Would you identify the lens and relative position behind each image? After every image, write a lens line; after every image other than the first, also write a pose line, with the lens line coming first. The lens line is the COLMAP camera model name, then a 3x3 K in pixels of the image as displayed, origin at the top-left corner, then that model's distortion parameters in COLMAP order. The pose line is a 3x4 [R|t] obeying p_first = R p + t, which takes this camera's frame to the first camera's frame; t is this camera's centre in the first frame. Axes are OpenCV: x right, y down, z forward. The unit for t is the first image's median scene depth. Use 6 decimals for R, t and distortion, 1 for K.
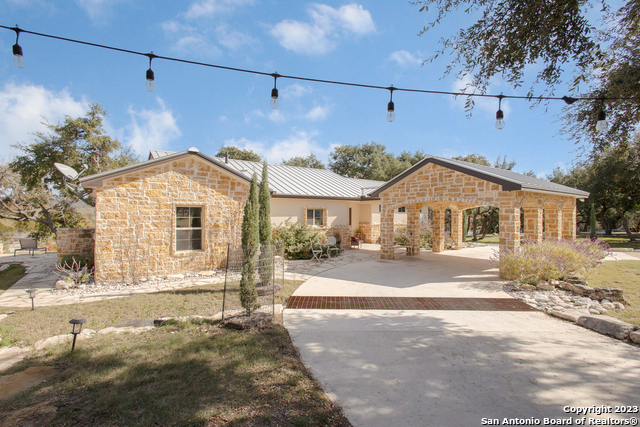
lens RADIAL K [[294.9, 0, 320.0], [0, 294.9, 213.5], [0, 0, 1]] dist [0.018341, -0.001087]
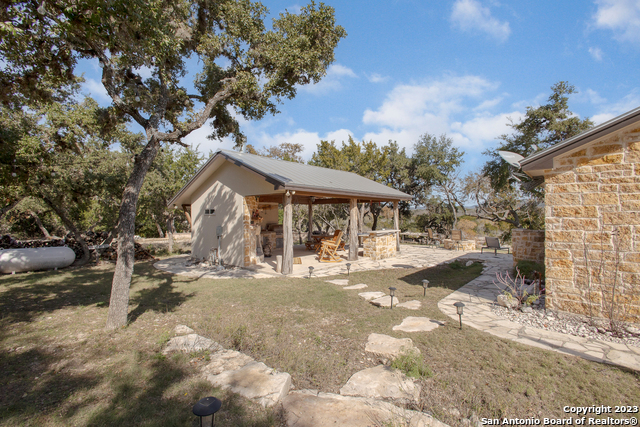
lens RADIAL K [[294.9, 0, 320.0], [0, 294.9, 213.5], [0, 0, 1]] dist [0.018341, -0.001087]
pose [[0.227316, -0.014090, -0.973719, -0.185919], [0.006992, 0.999893, -0.012836, 0.014222], [0.973796, -0.003890, 0.227391, 0.314541]]
